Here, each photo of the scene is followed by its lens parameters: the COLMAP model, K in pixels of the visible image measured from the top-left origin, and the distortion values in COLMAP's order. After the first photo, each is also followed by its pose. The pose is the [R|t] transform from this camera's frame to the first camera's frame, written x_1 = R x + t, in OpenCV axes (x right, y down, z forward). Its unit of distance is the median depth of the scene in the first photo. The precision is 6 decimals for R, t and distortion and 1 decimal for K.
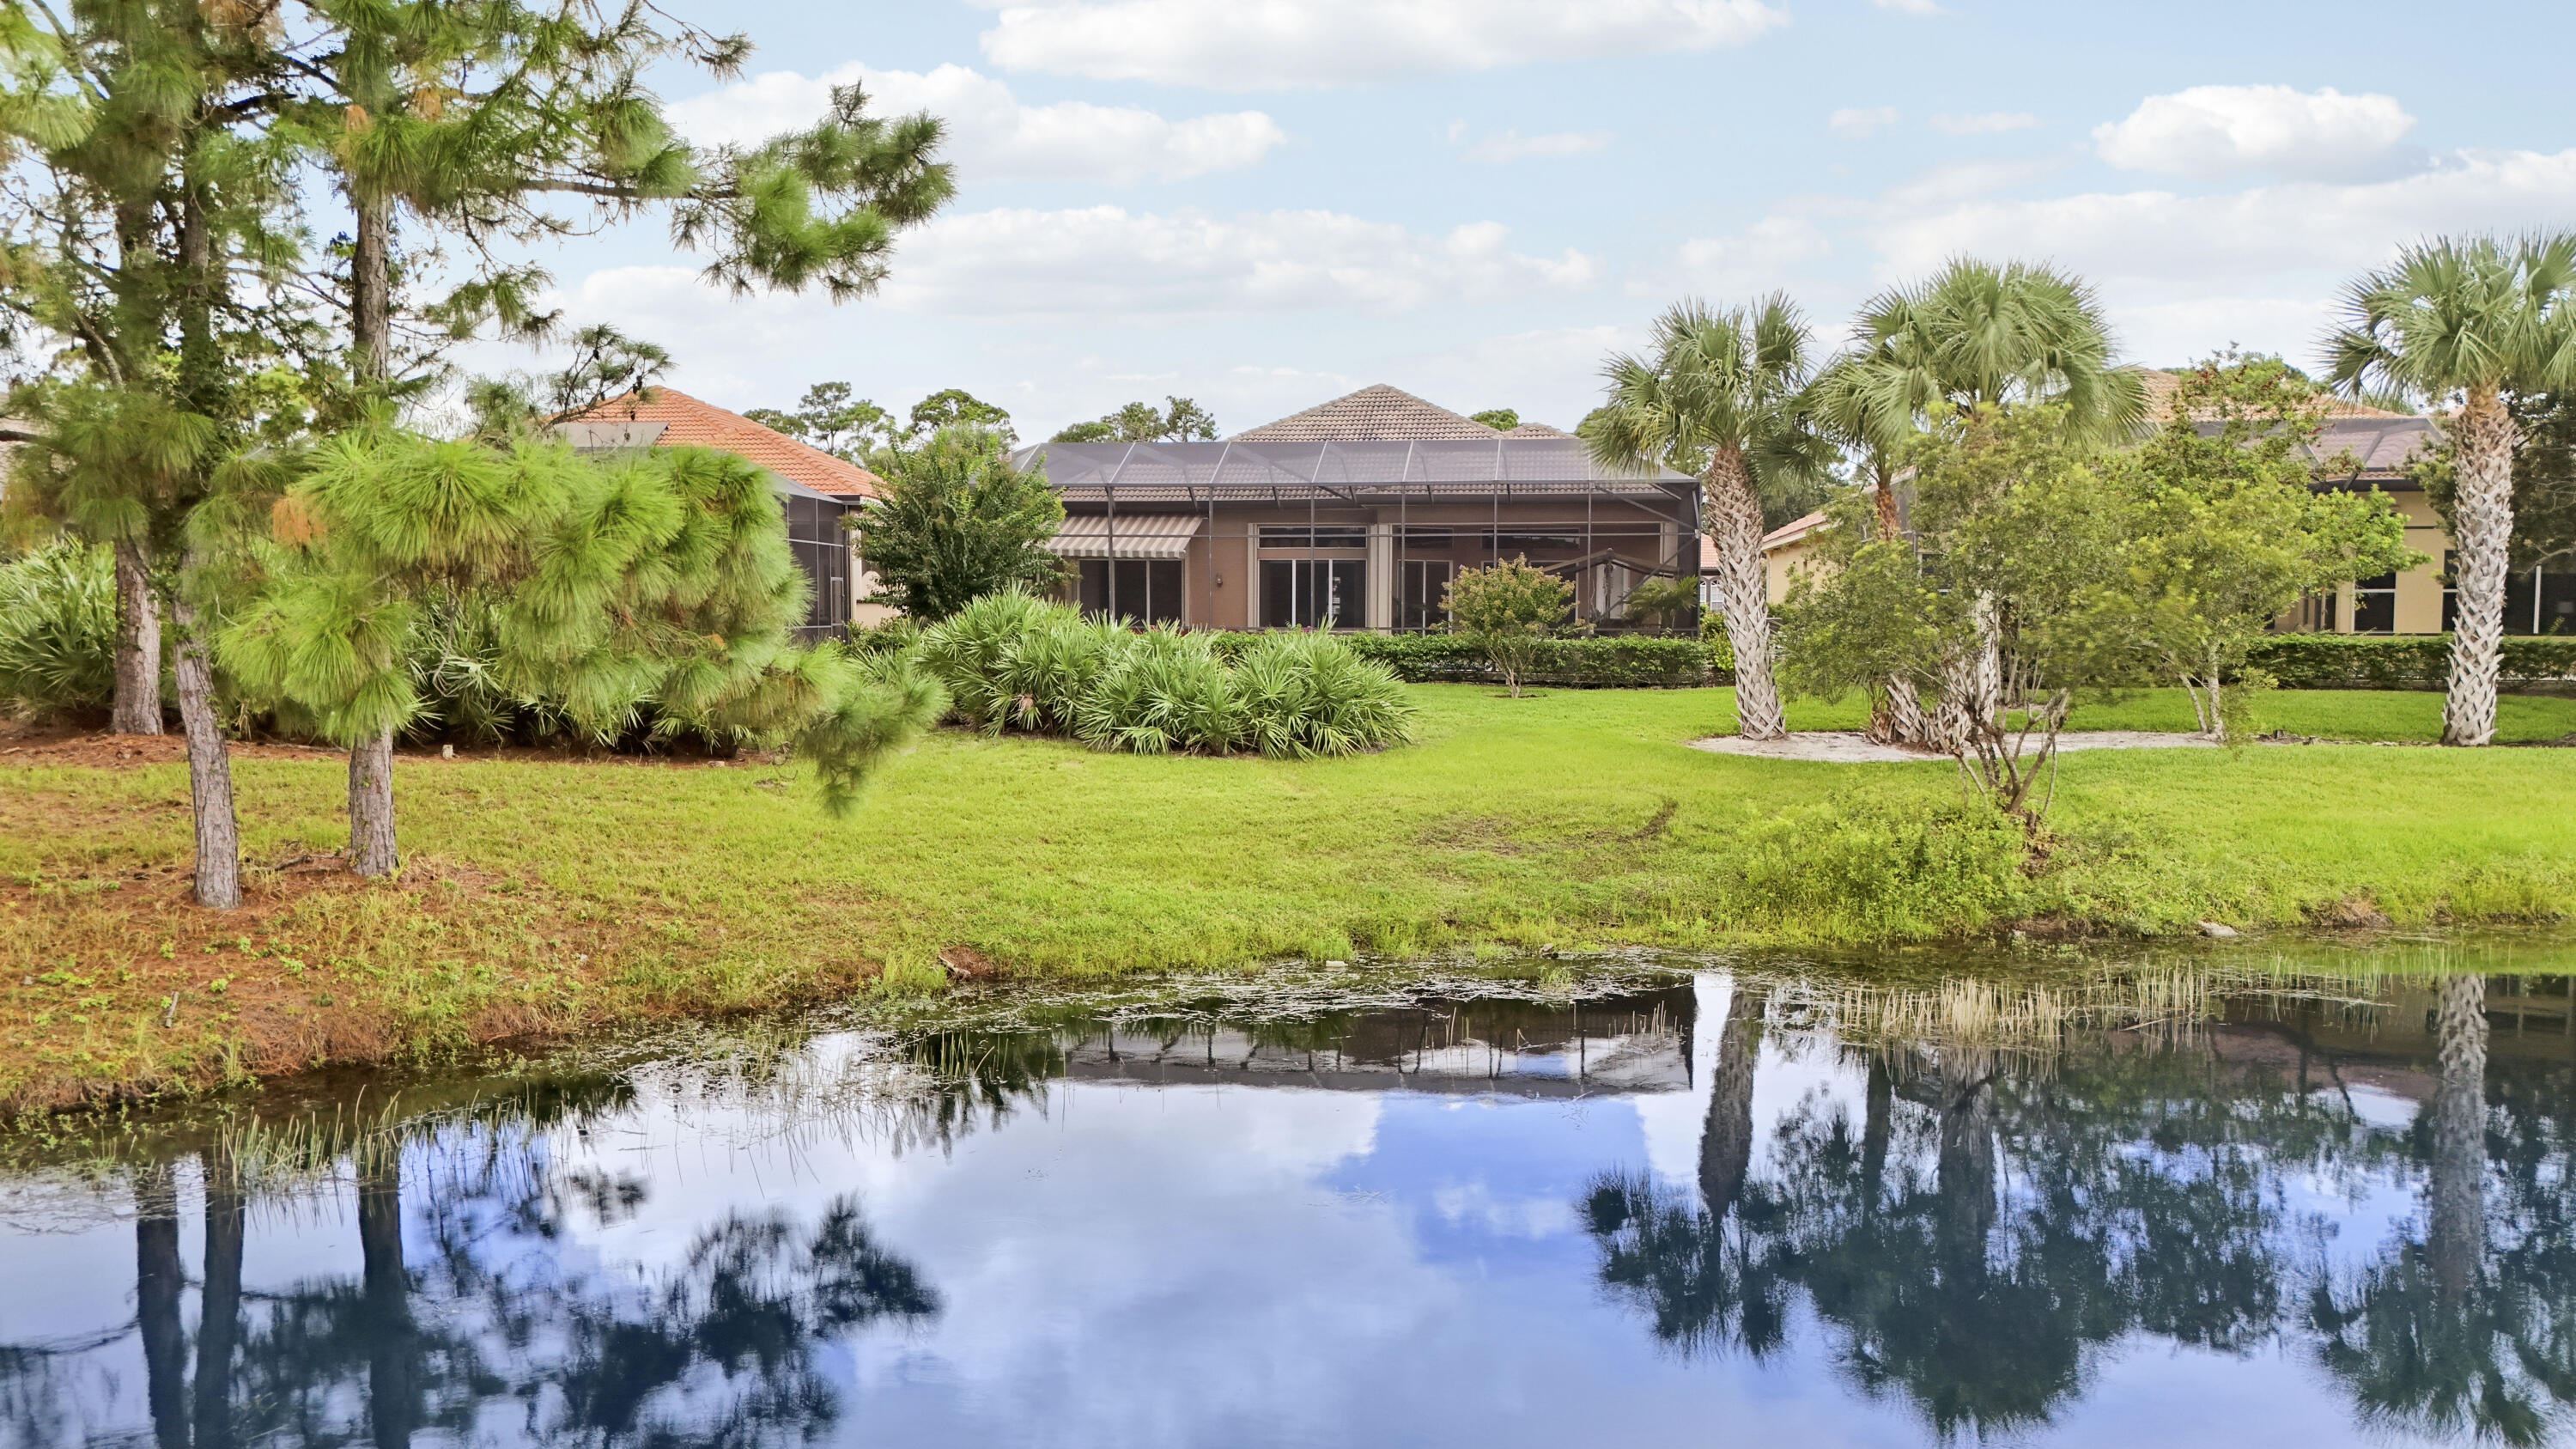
lens RADIAL K [[1895.3, 0, 1282.1], [0, 1895.3, 738.3], [0, 0, 1]] dist [0.017560, 0.009196]
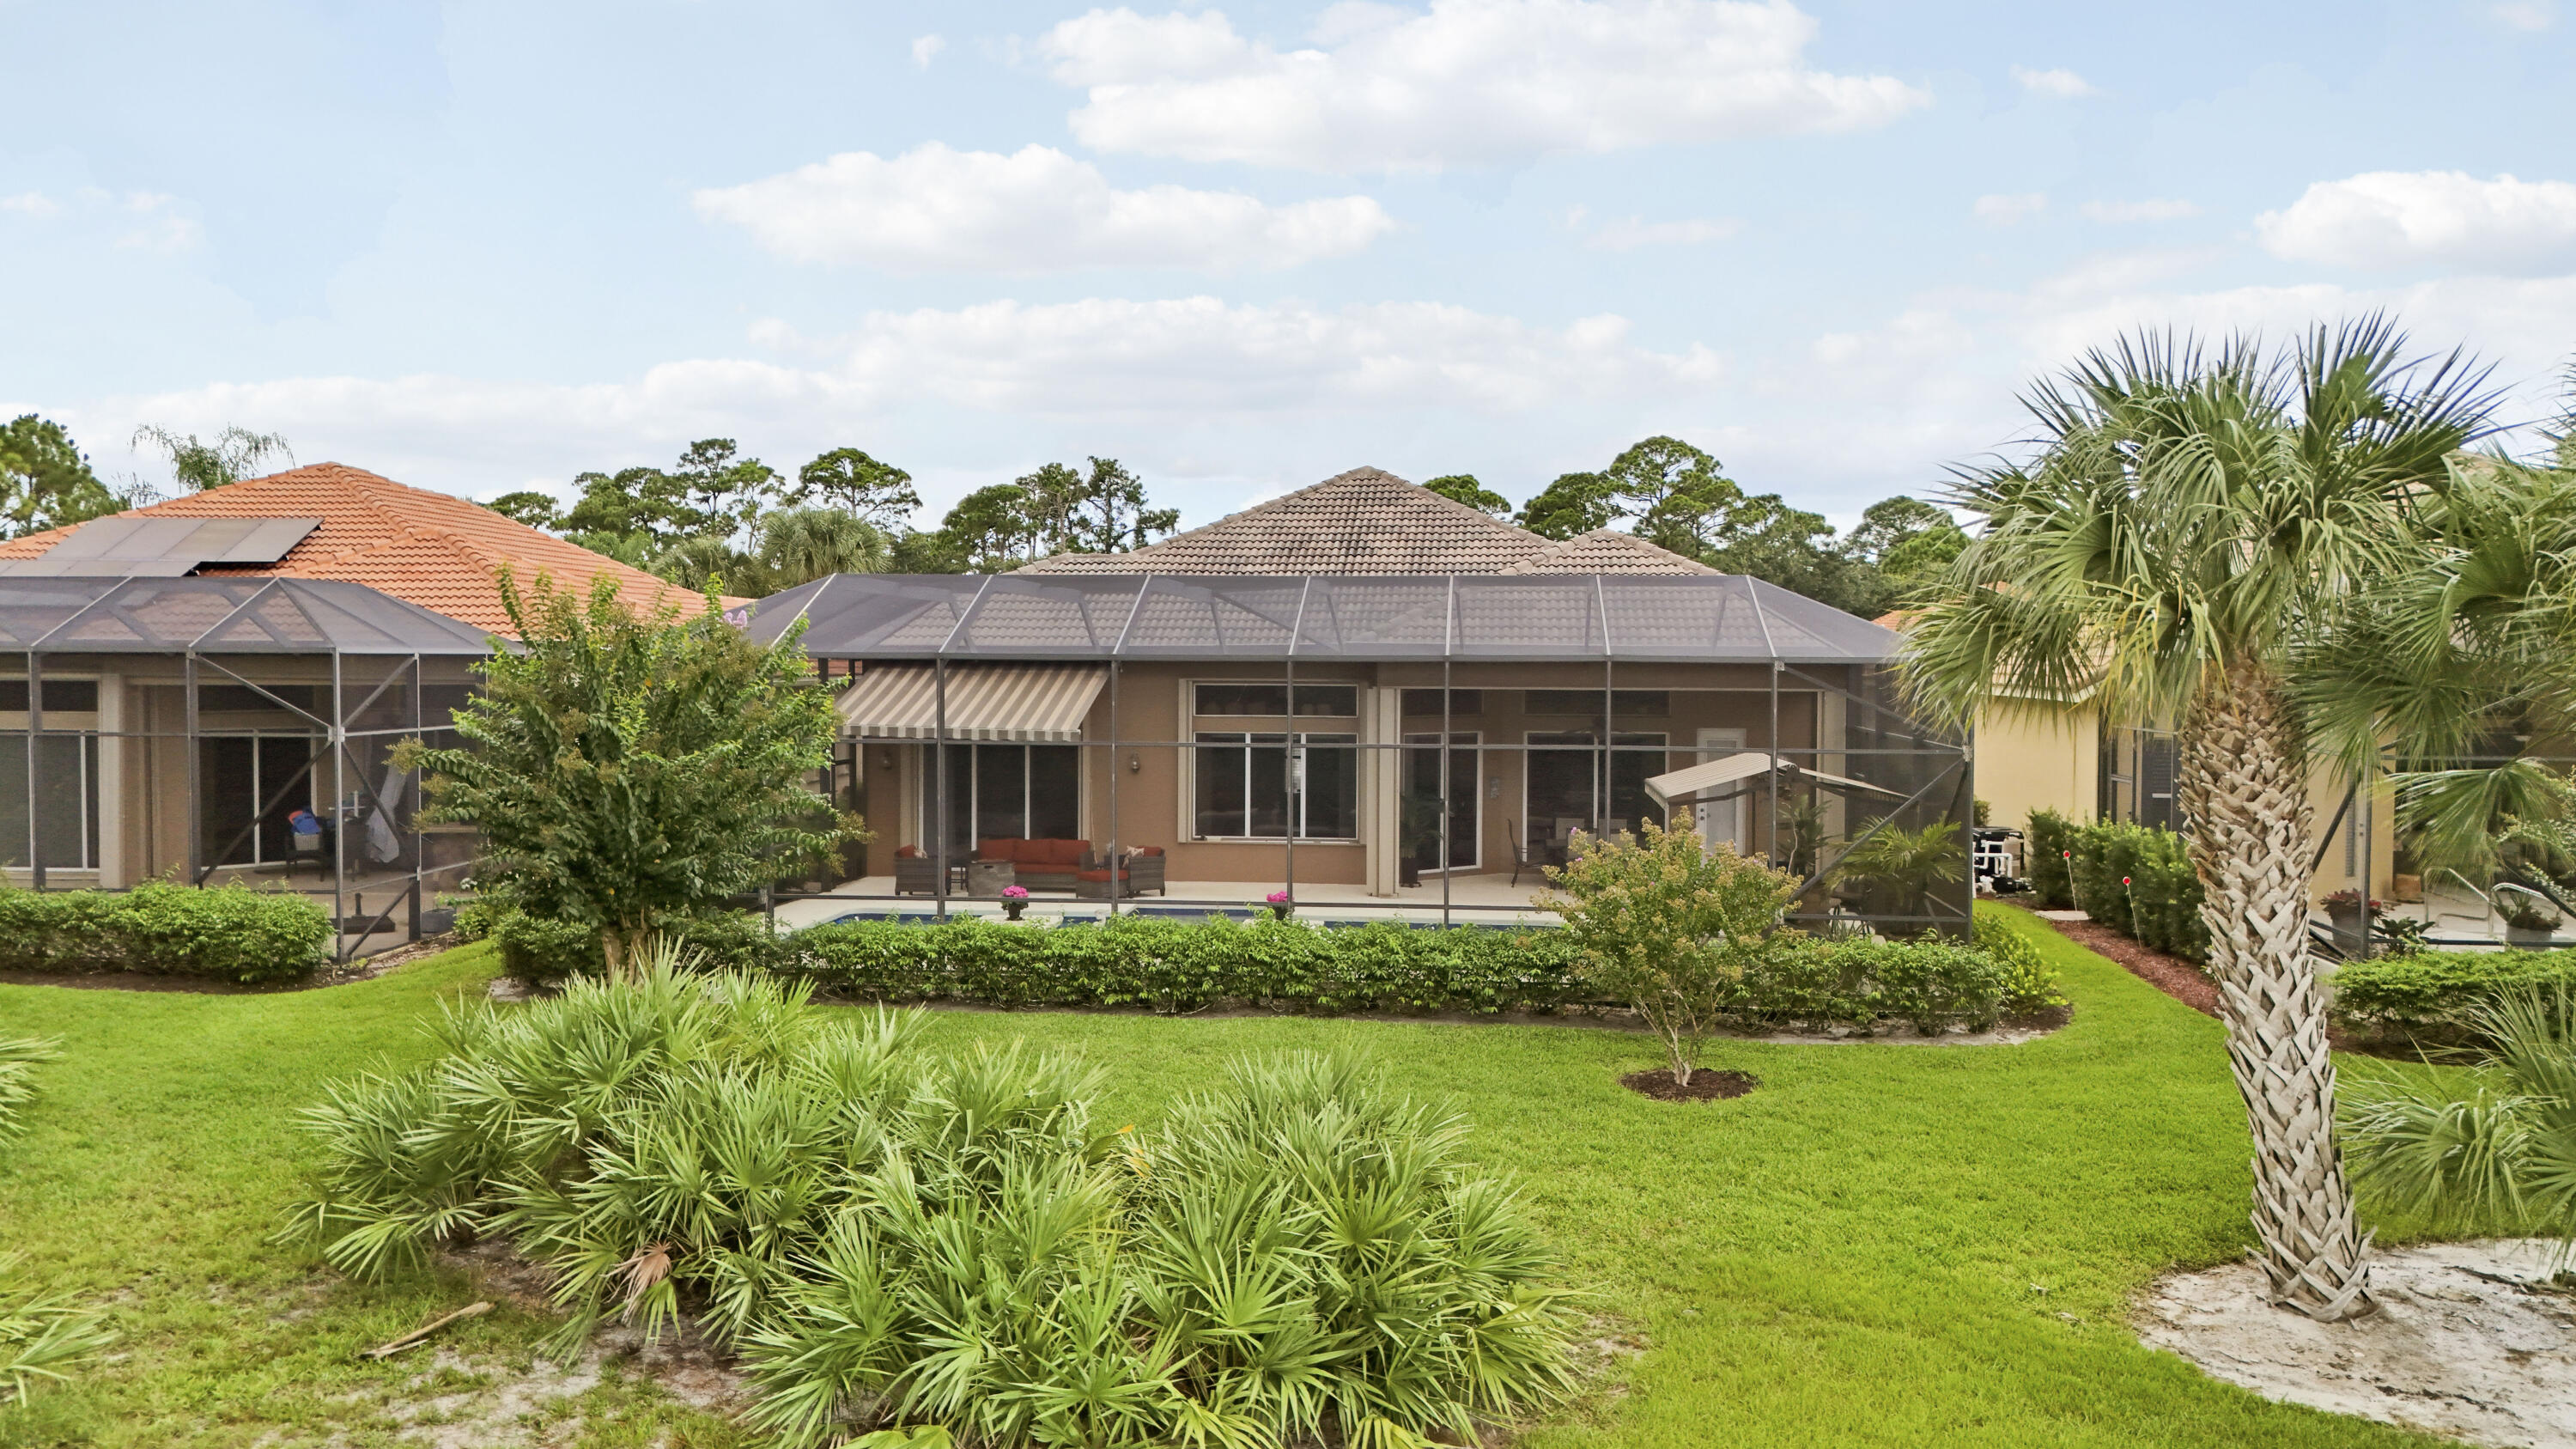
lens RADIAL K [[1895.3, 0, 1288.5], [0, 1895.3, 730.6], [0, 0, 1]] dist [0.017560, 0.009196]
pose [[0.999182, 0.000920, 0.040435, -0.001887], [0.000350, 0.999507, -0.031387, -0.022946], [-0.040444, 0.031376, 0.998689, 0.103550]]
